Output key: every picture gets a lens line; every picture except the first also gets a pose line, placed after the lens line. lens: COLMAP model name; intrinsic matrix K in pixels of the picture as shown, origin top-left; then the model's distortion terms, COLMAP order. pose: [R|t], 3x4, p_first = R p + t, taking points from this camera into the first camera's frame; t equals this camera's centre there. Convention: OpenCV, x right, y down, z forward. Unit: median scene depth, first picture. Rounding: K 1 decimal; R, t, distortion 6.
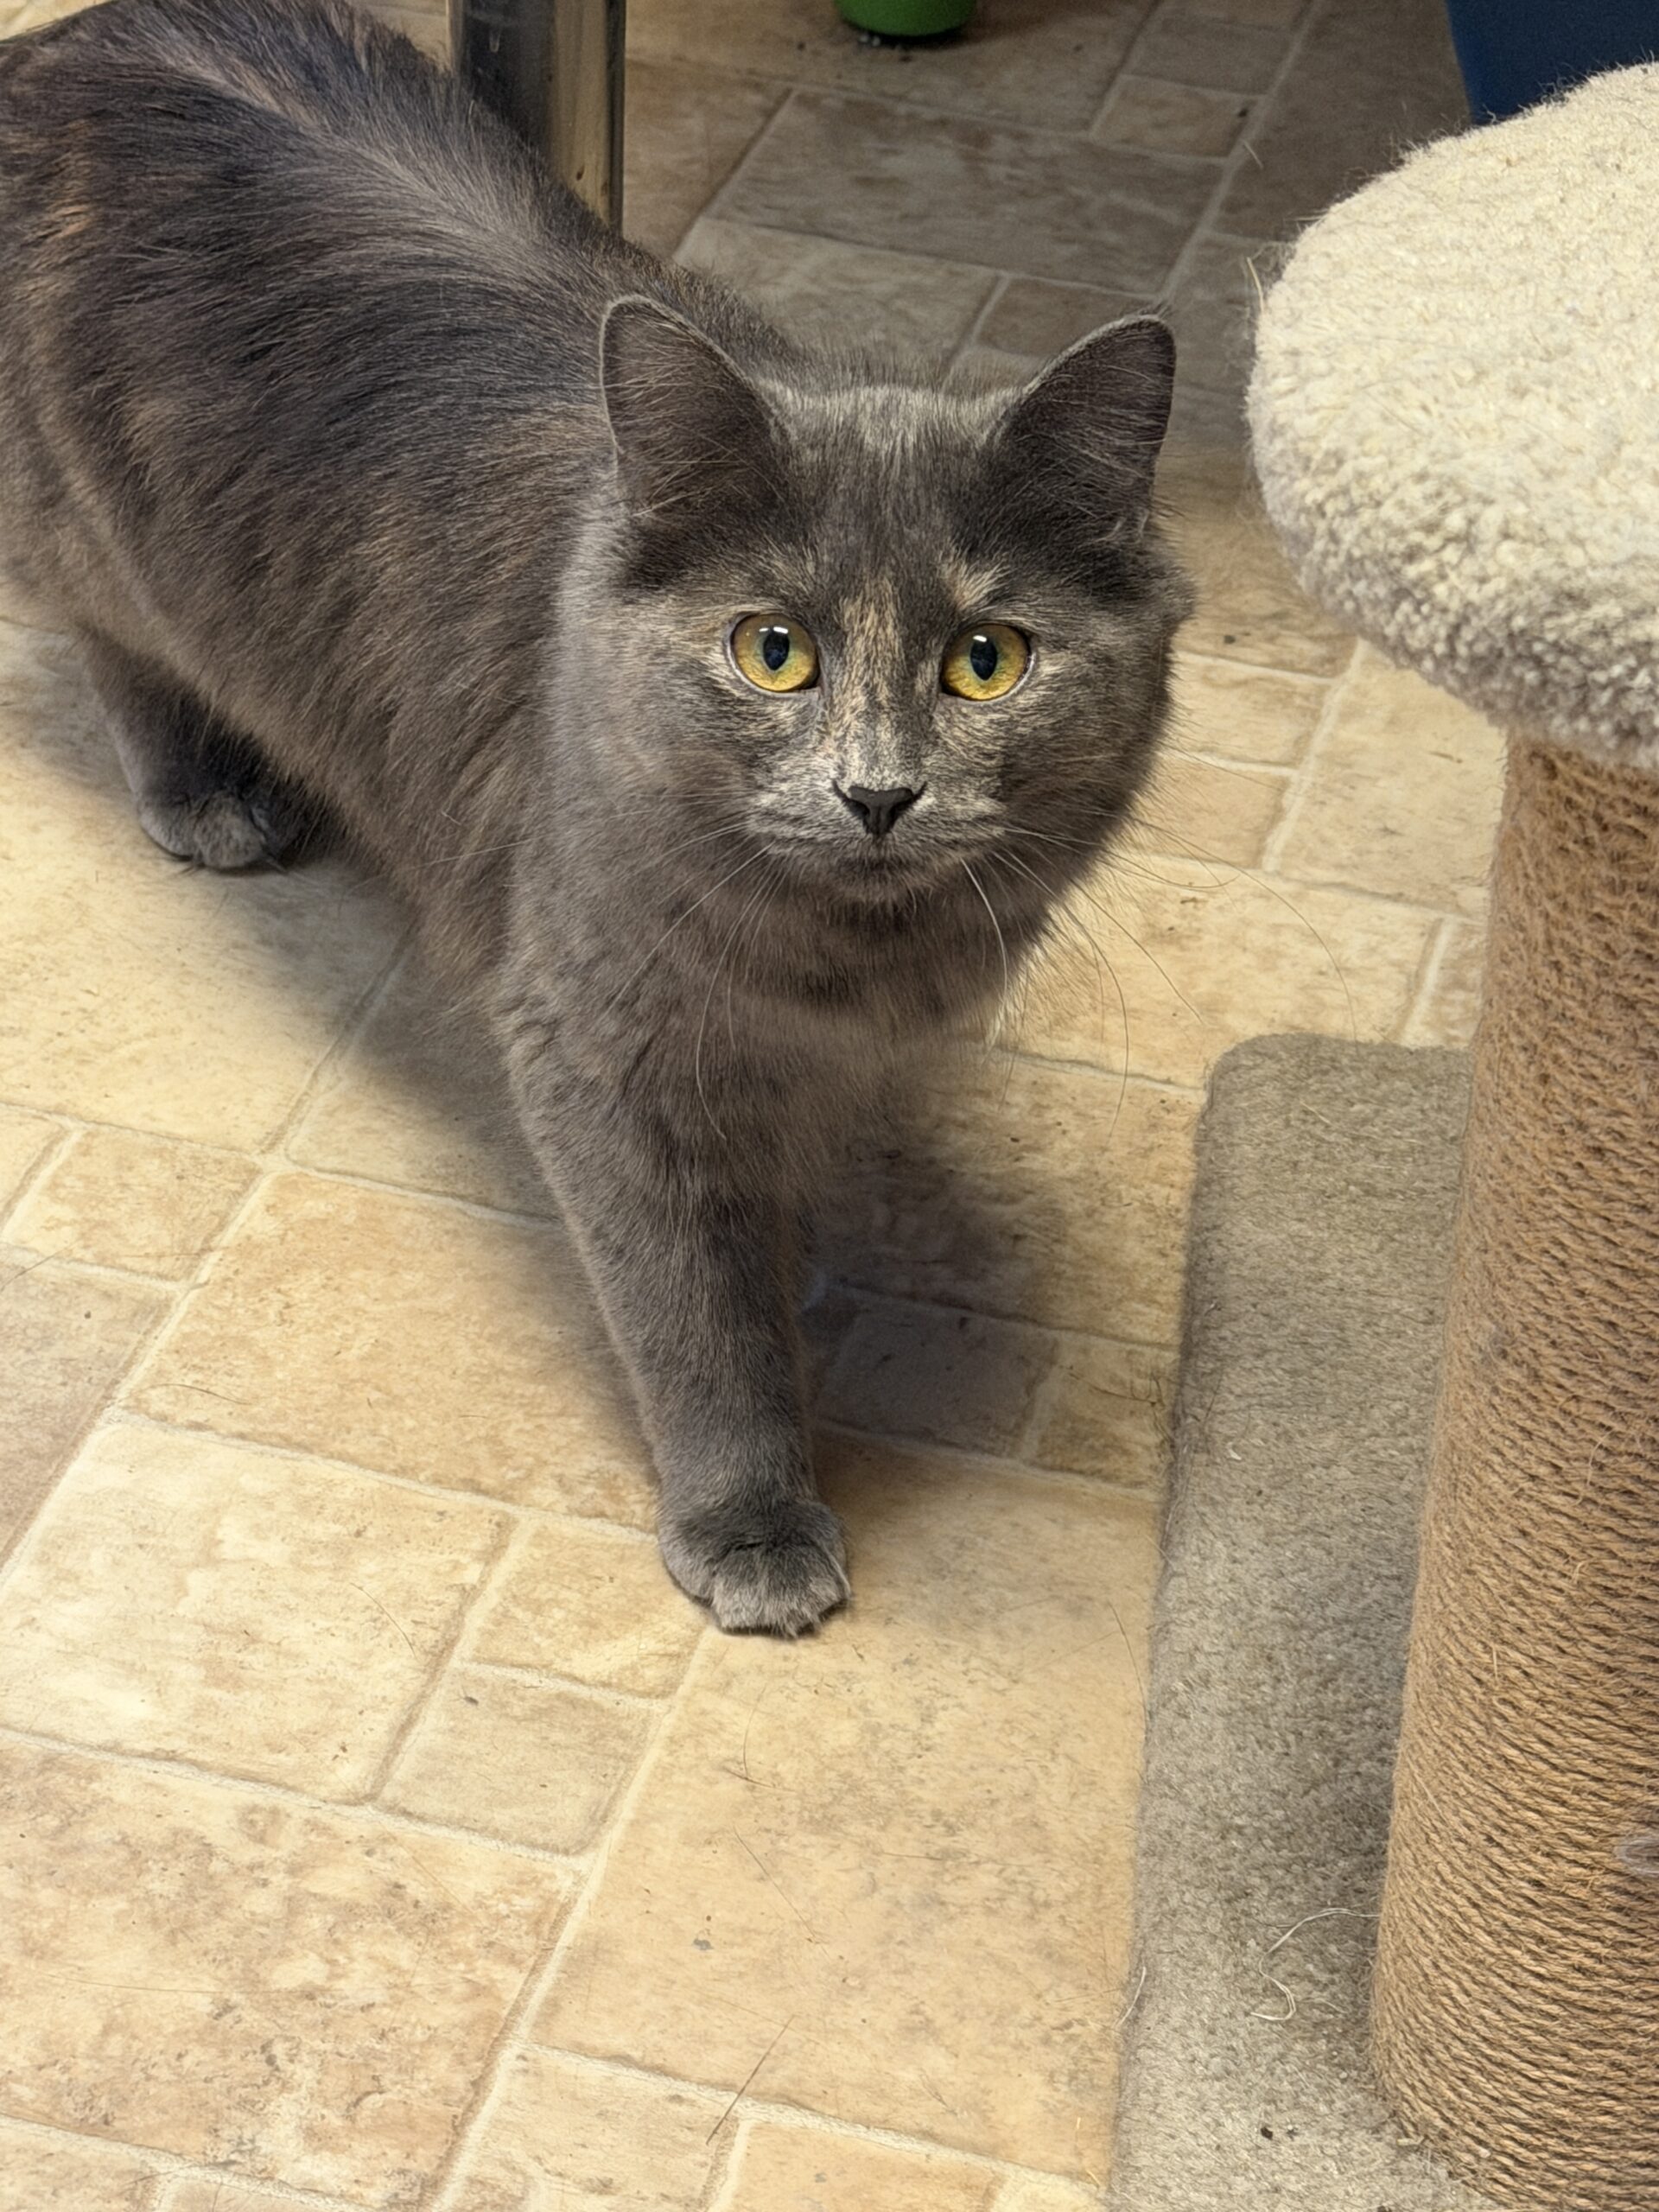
lens RADIAL K [[5192.9, 0, 913.6], [0, 5192.9, 1094.6], [0, 0, 1]] dist [0.122296, 0.000000]
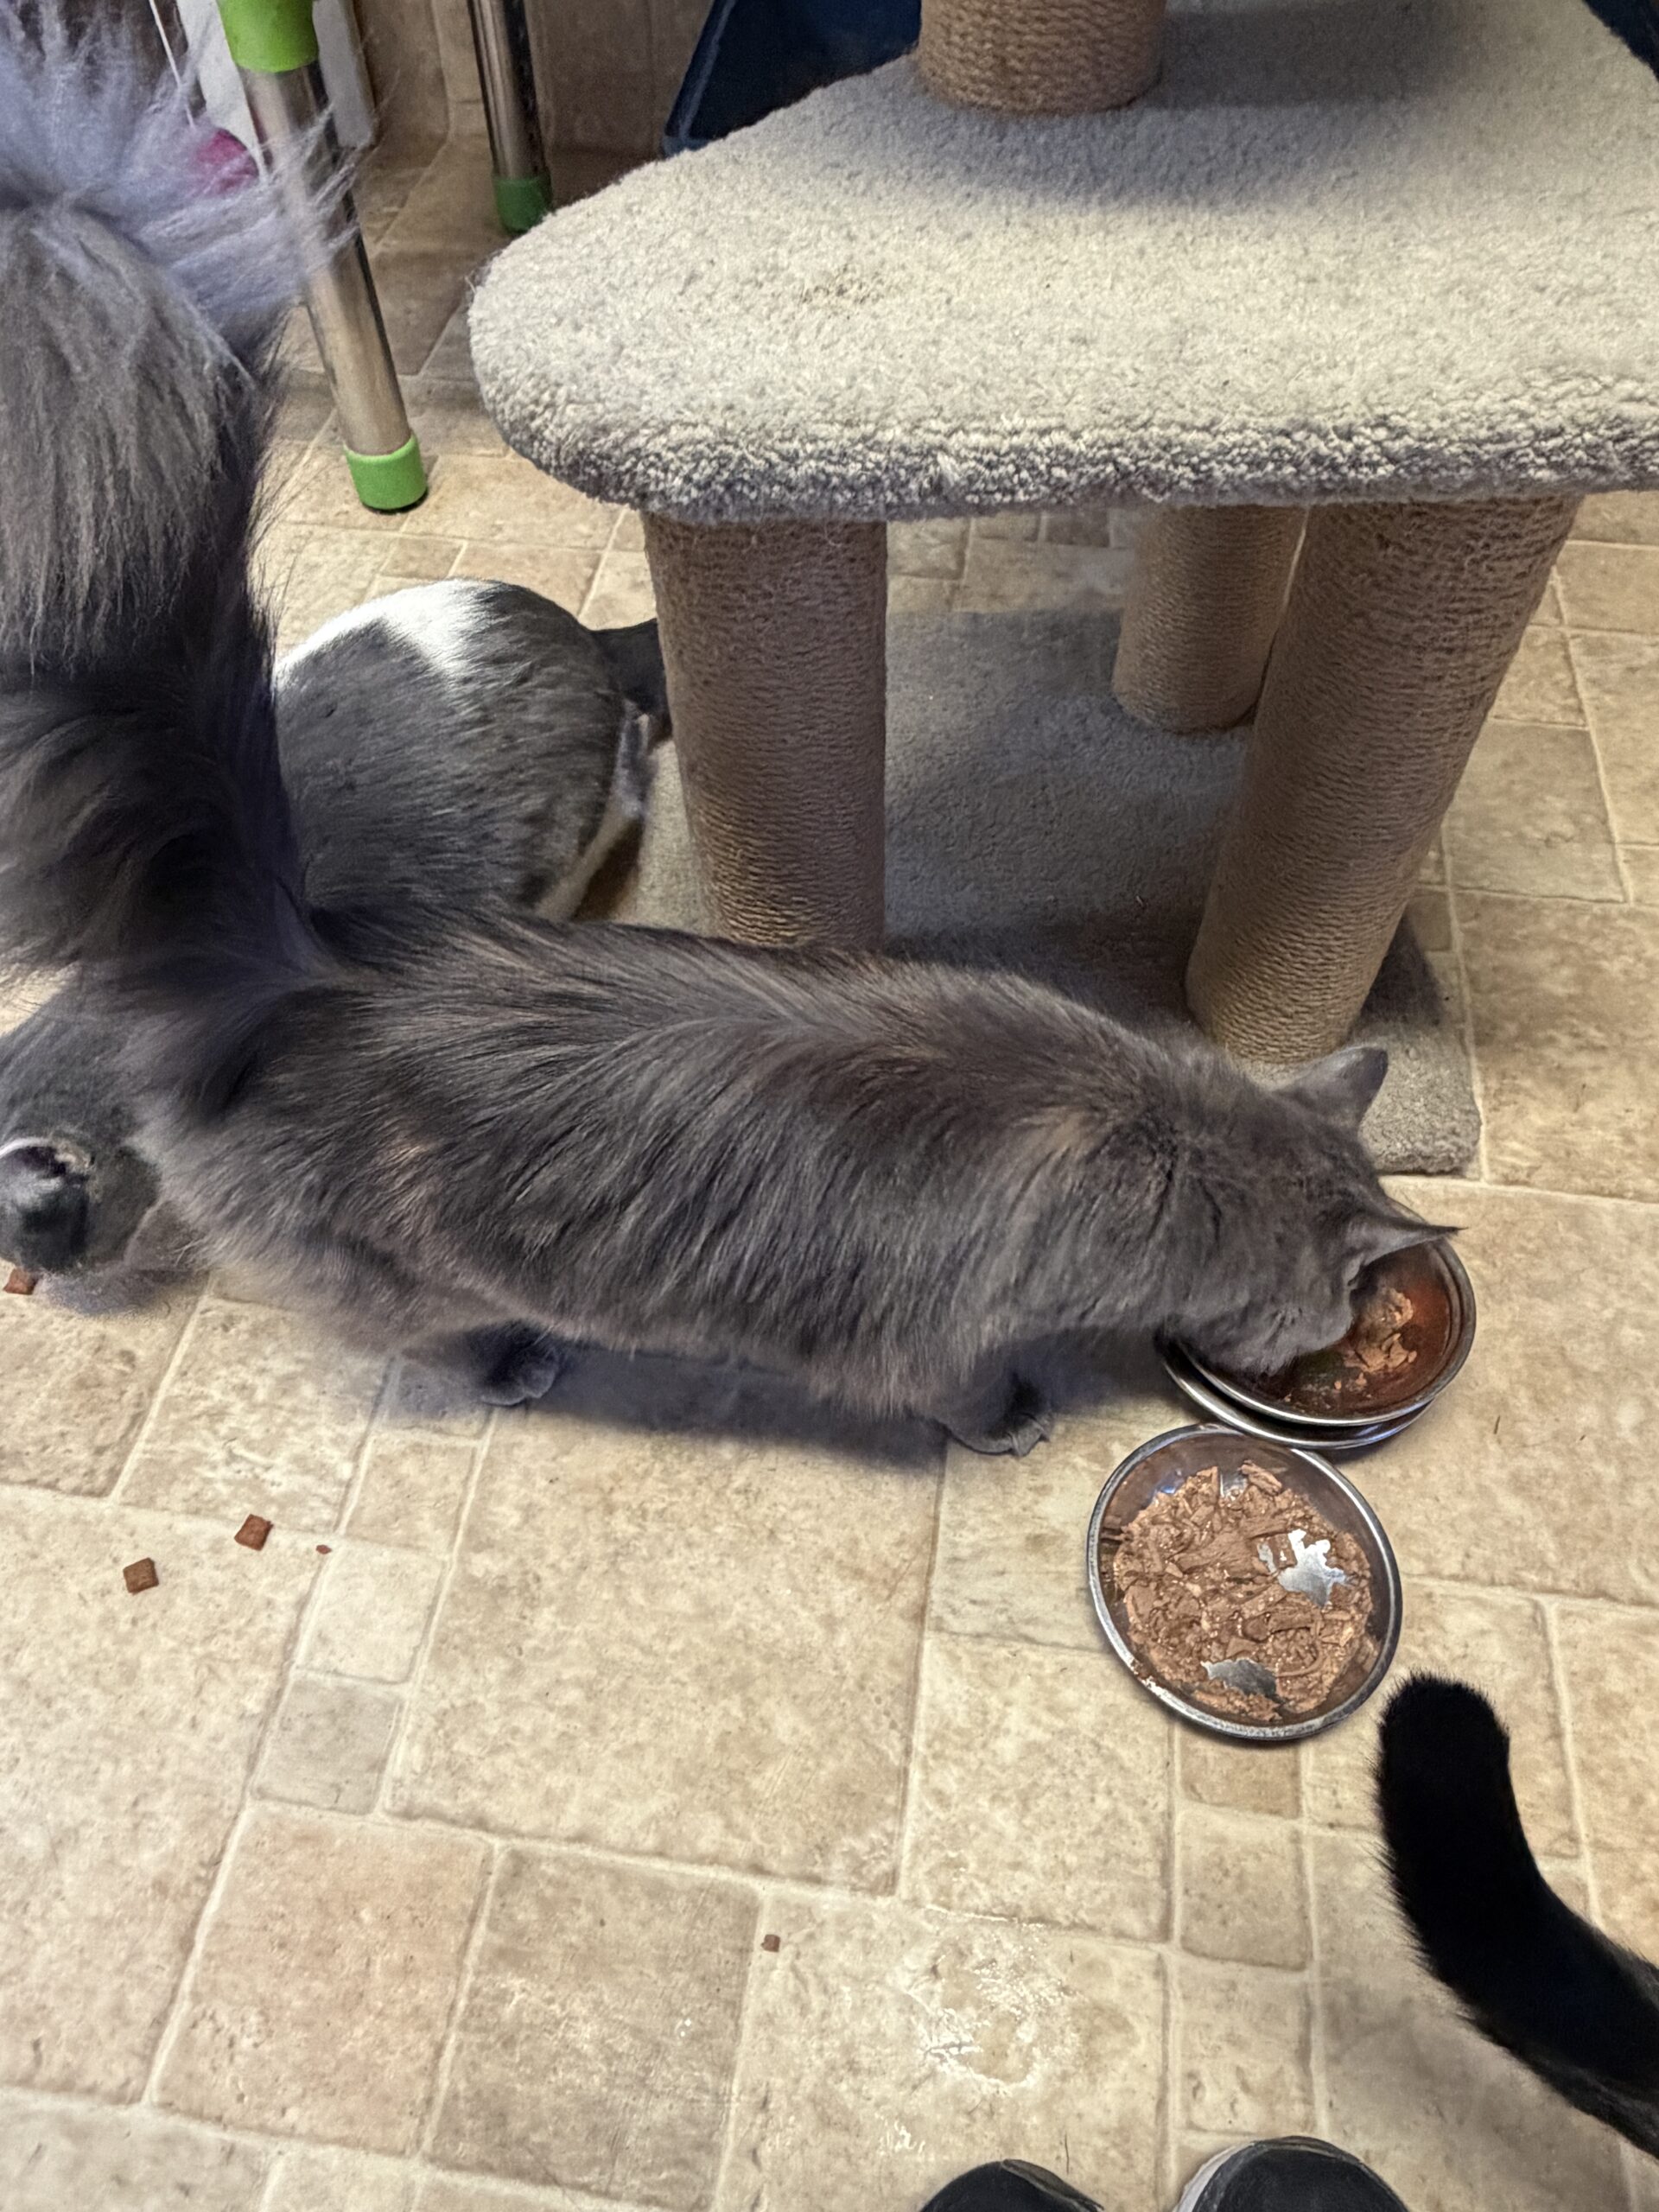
lens RADIAL K [[1511.8, 0, 834.7], [0, 1511.8, 1078.5], [0, 0, 1]] dist [-0.004644, 0.001455]
pose [[0.989555, -0.138215, 0.040965, 0.122733], [0.119819, 0.946579, 0.299386, -0.015355], [-0.080156, -0.291350, 0.953252, 0.266556]]
